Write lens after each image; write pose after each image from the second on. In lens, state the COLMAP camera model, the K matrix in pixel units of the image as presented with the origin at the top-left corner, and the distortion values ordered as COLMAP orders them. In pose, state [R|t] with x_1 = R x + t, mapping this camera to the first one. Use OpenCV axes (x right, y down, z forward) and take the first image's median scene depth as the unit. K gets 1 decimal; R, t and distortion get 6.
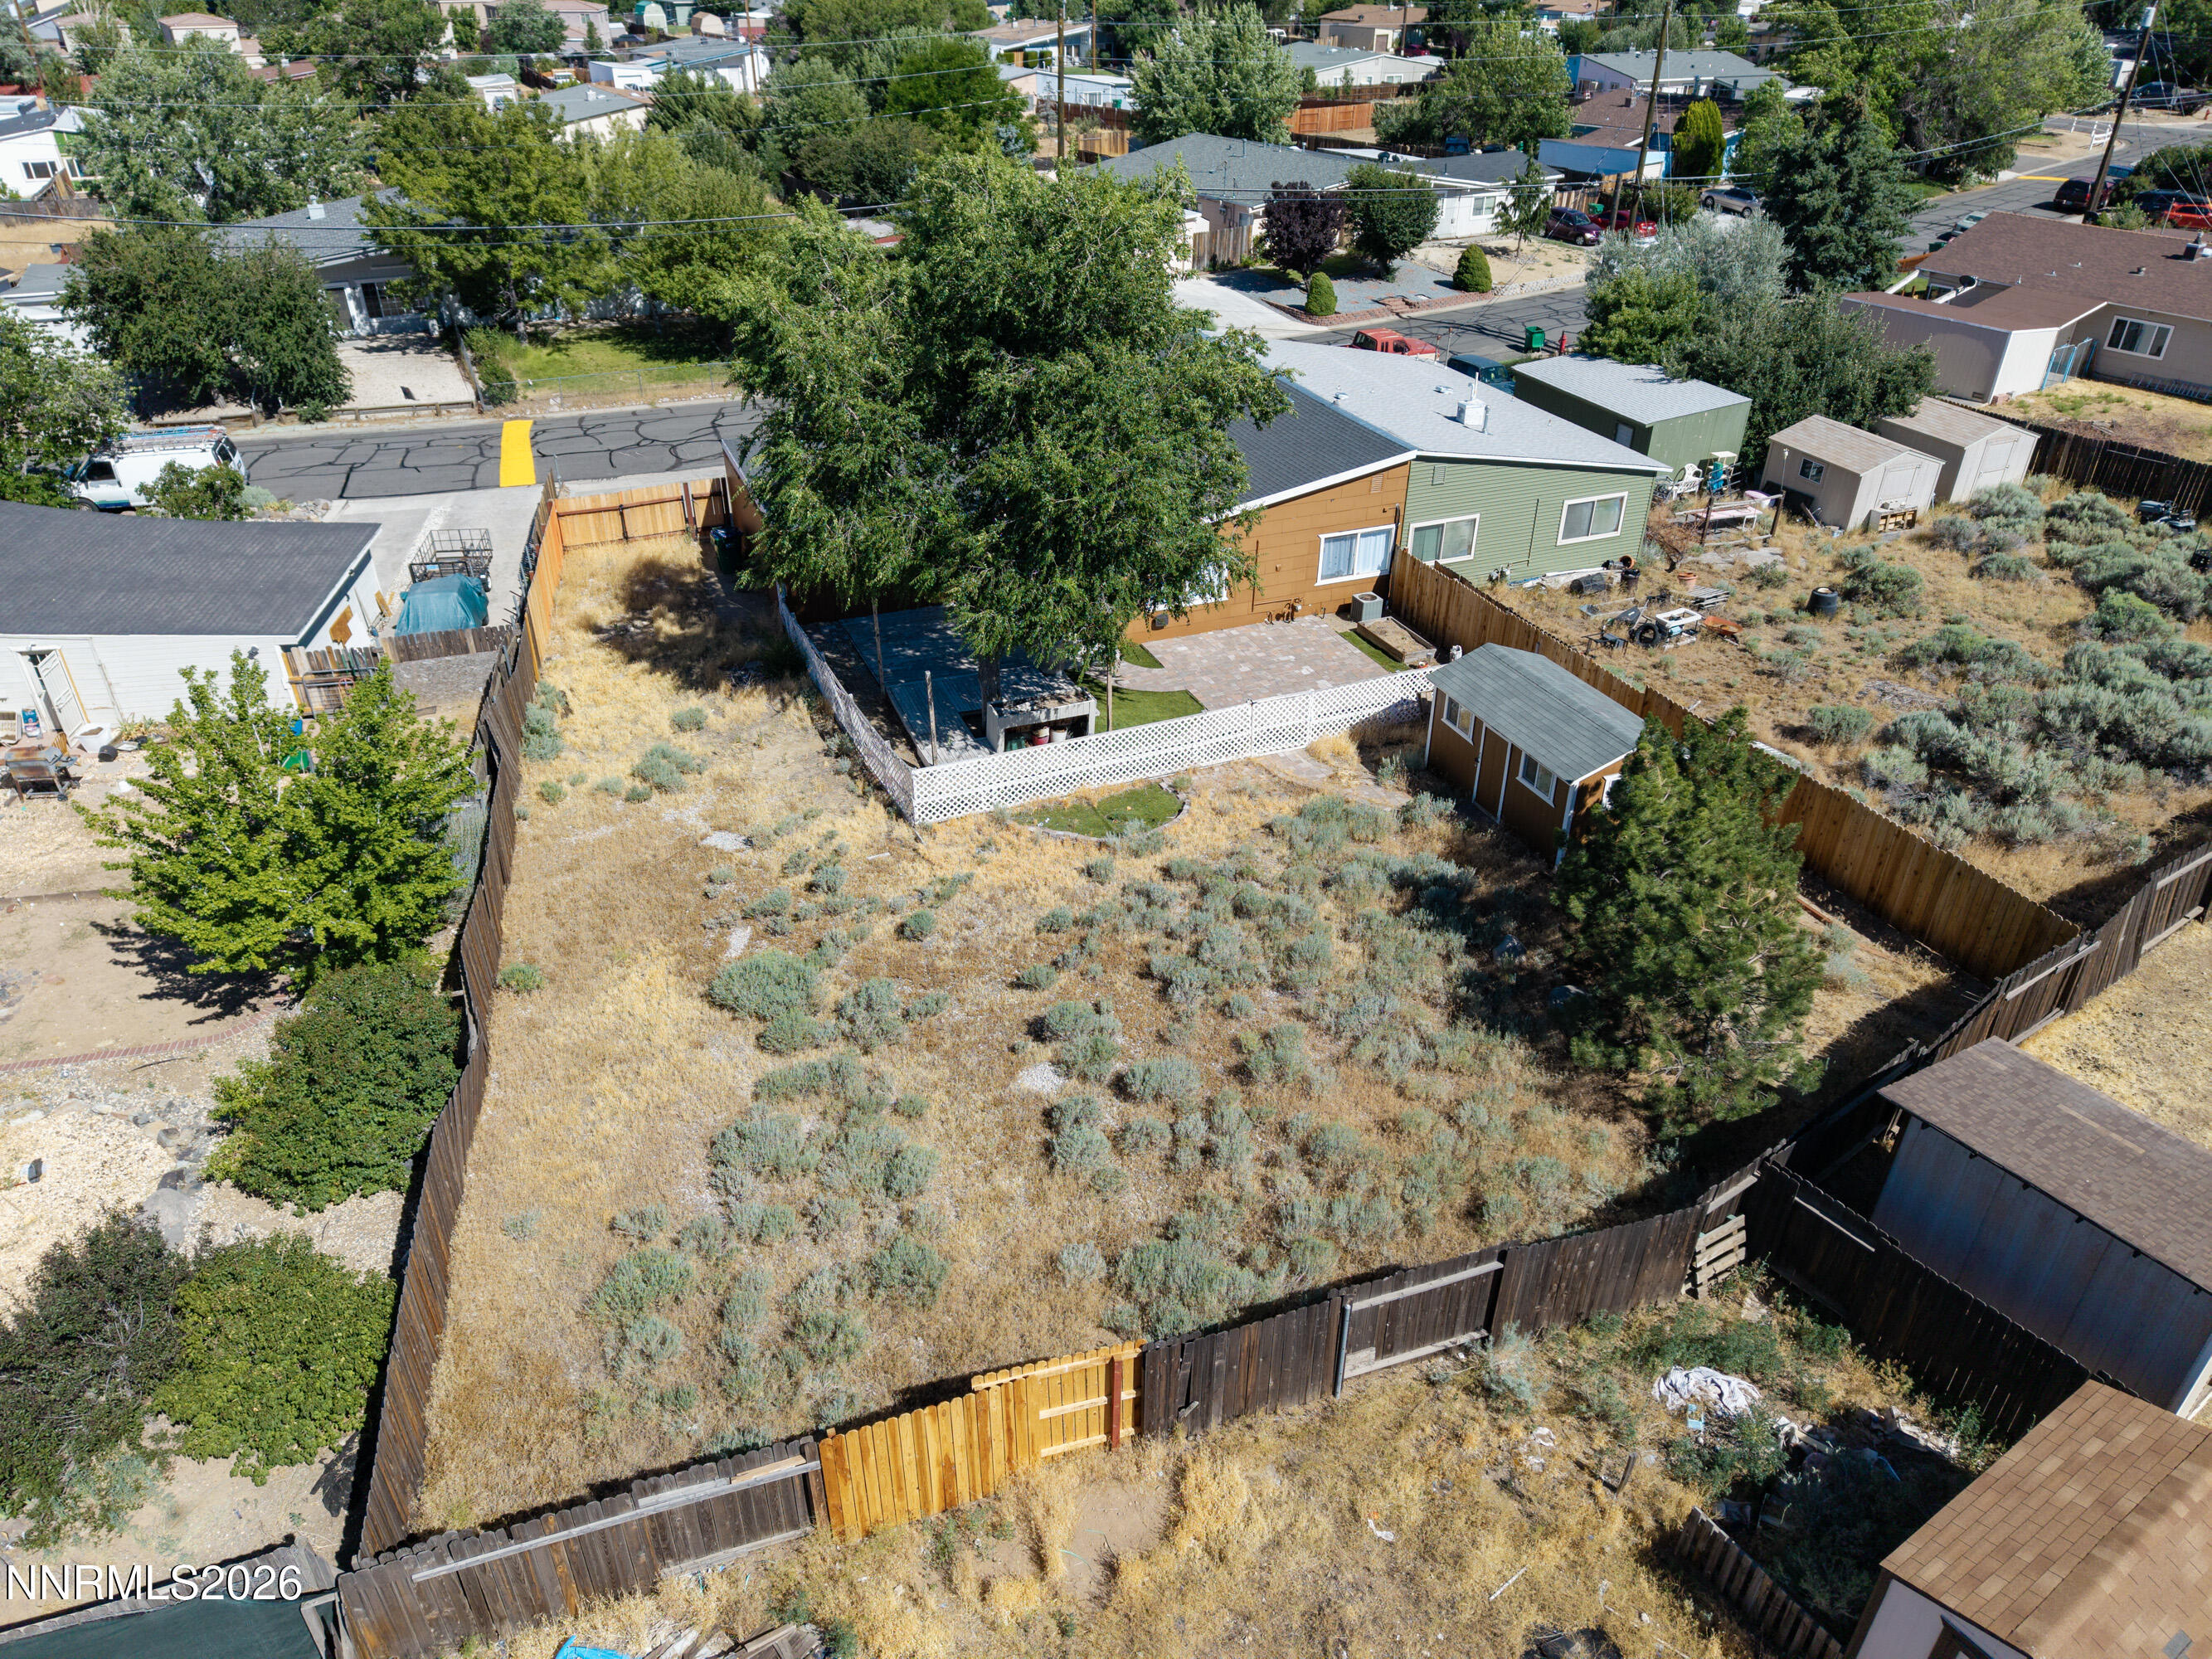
lens RADIAL K [[1471.7, 0, 1109.5], [0, 1471.7, 820.8], [0, 0, 1]] dist [0.026502, -0.030300]
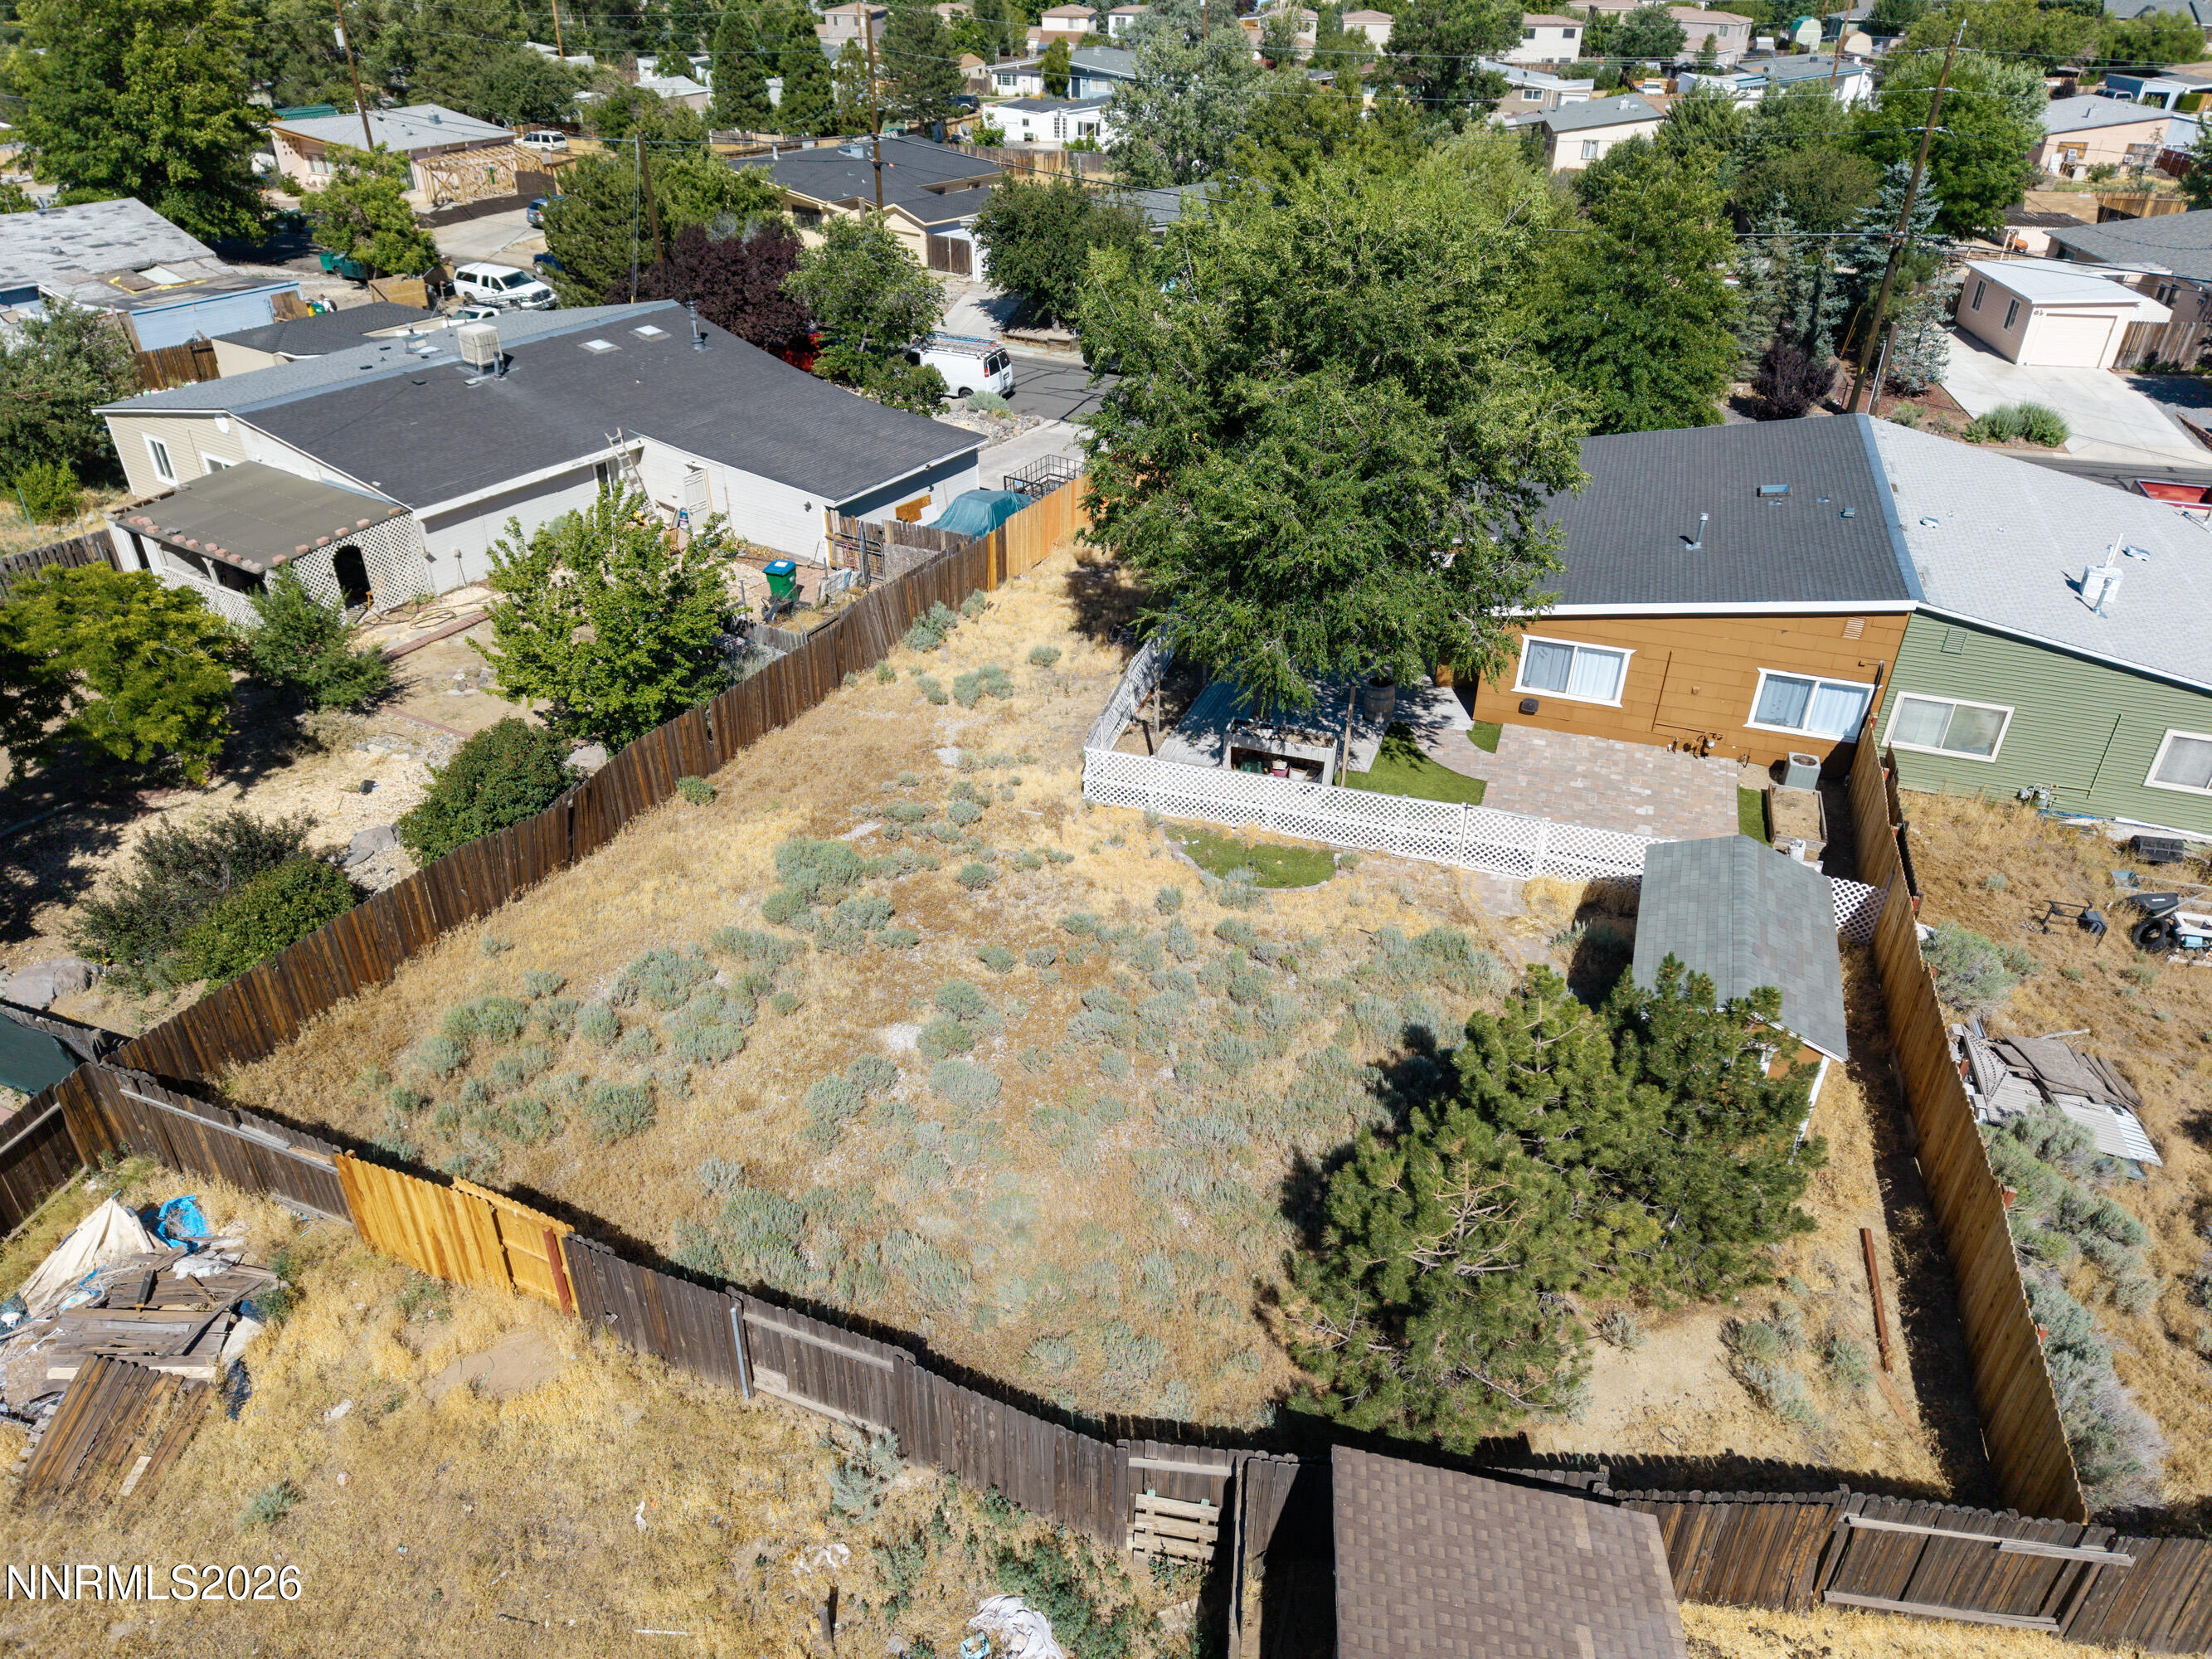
lens RADIAL K [[1471.7, 0, 1109.5], [0, 1471.7, 820.8], [0, 0, 1]] dist [0.026502, -0.030300]
pose [[0.756057, 0.343227, -0.557291, 0.364662], [-0.346901, 0.932175, 0.103485, -0.076153], [0.555012, 0.115084, 0.823843, 0.133881]]
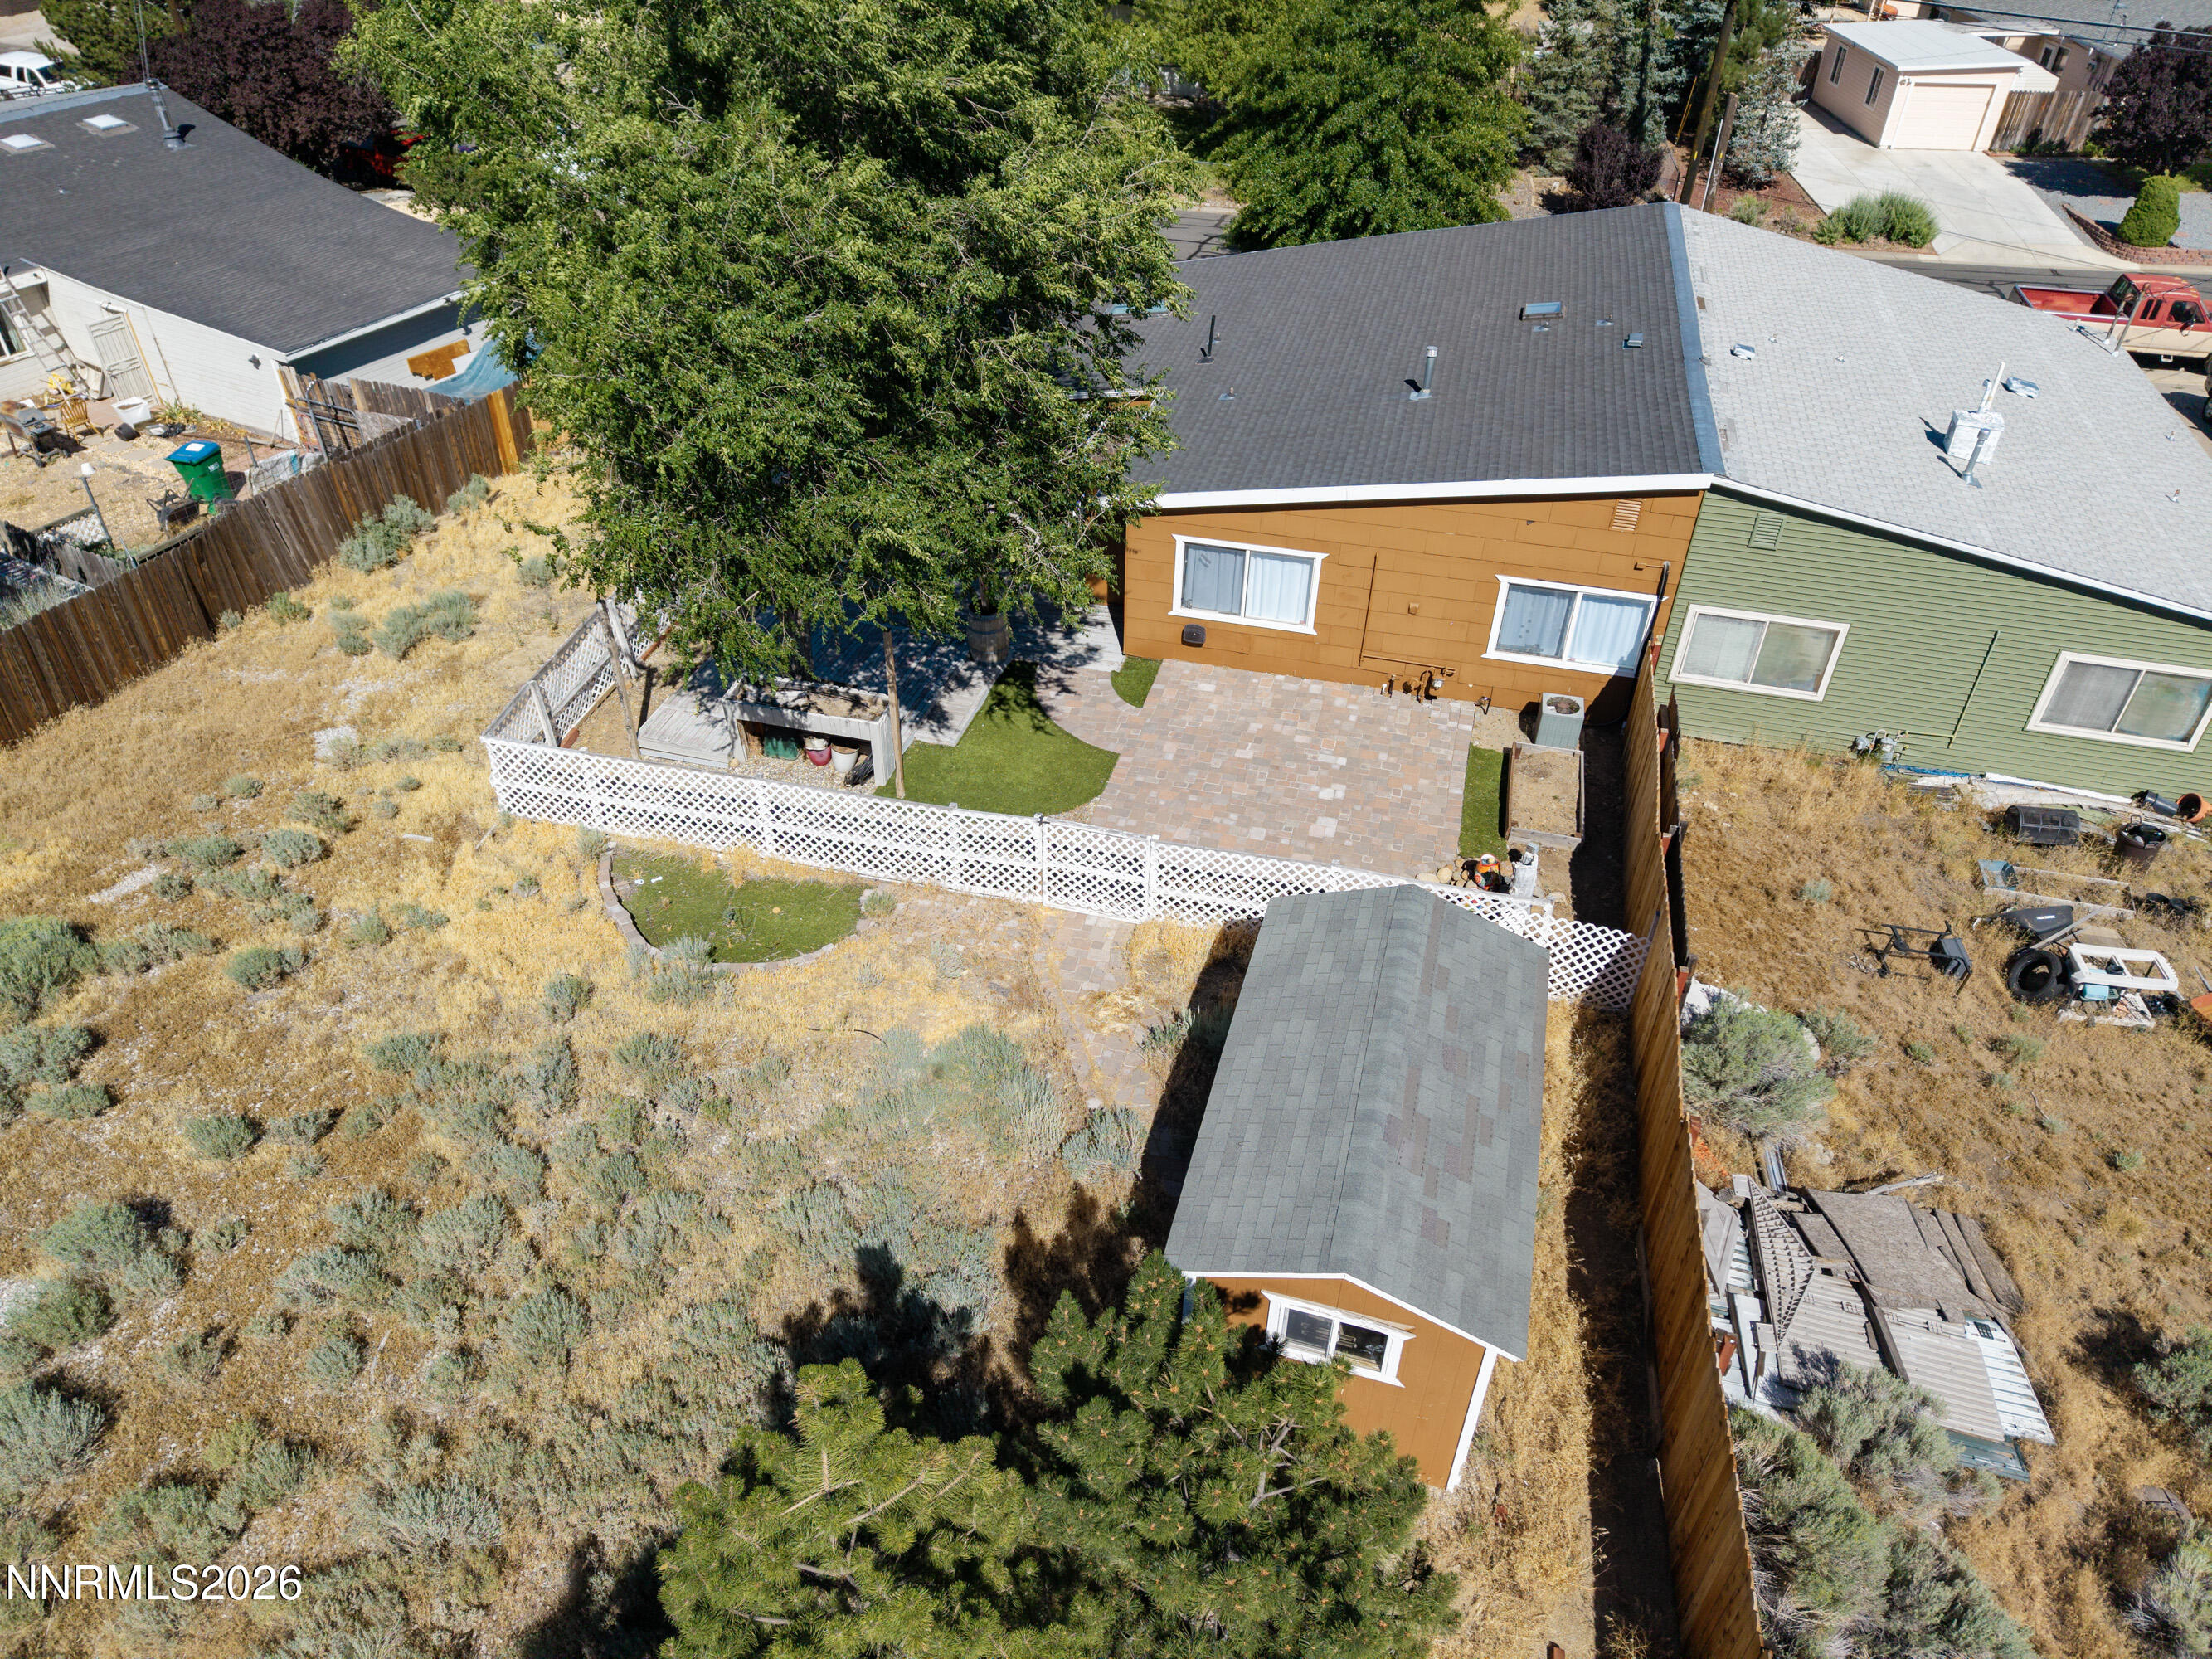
lens RADIAL K [[1477.4, 0, 1107.0], [0, 1477.4, 823.5], [0, 0, 1]] dist [0.028666, -0.027871]
pose [[0.806973, 0.363605, -0.465388, 0.329258], [-0.317028, 0.931545, 0.178091, -0.161959], [0.498285, 0.003827, 0.867005, 0.436107]]
